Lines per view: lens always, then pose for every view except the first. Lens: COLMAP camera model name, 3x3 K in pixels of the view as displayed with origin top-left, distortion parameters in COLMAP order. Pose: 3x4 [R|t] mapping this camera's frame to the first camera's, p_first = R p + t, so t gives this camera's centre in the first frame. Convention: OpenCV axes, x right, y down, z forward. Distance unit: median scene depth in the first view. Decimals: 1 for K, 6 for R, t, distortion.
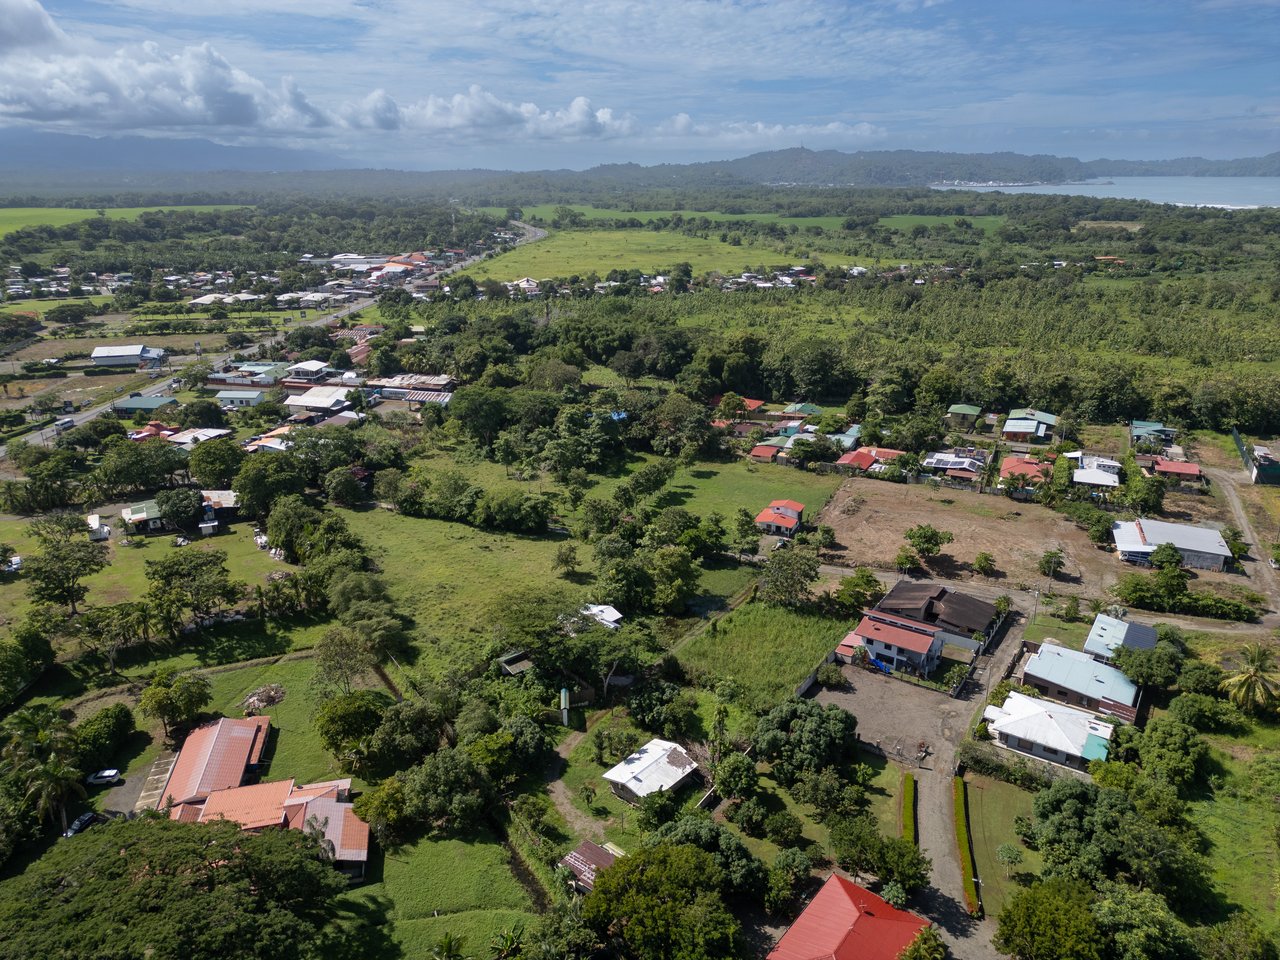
lens RADIAL K [[516.8, 0, 650.4], [0, 516.8, 482.4], [0, 0, 1]] dist [0.021361, -0.005297]
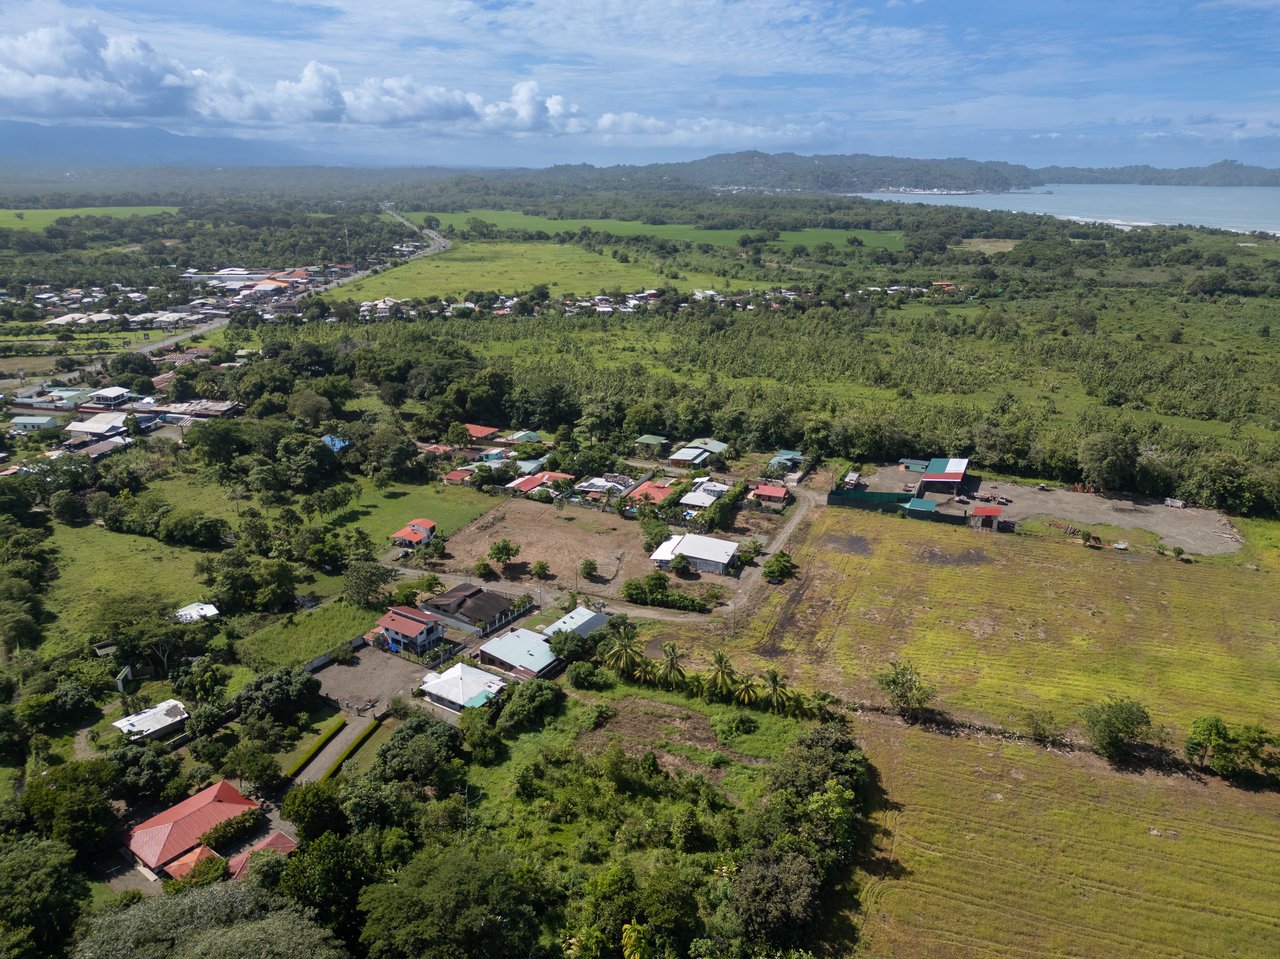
lens RADIAL K [[516.8, 0, 646.6], [0, 516.8, 481.7], [0, 0, 1]] dist [0.021361, -0.005297]
pose [[0.999721, 0.004431, 0.023202, 0.538561], [-0.004660, 0.999941, 0.009811, -0.049469], [-0.023157, -0.009916, 0.999683, -0.191109]]
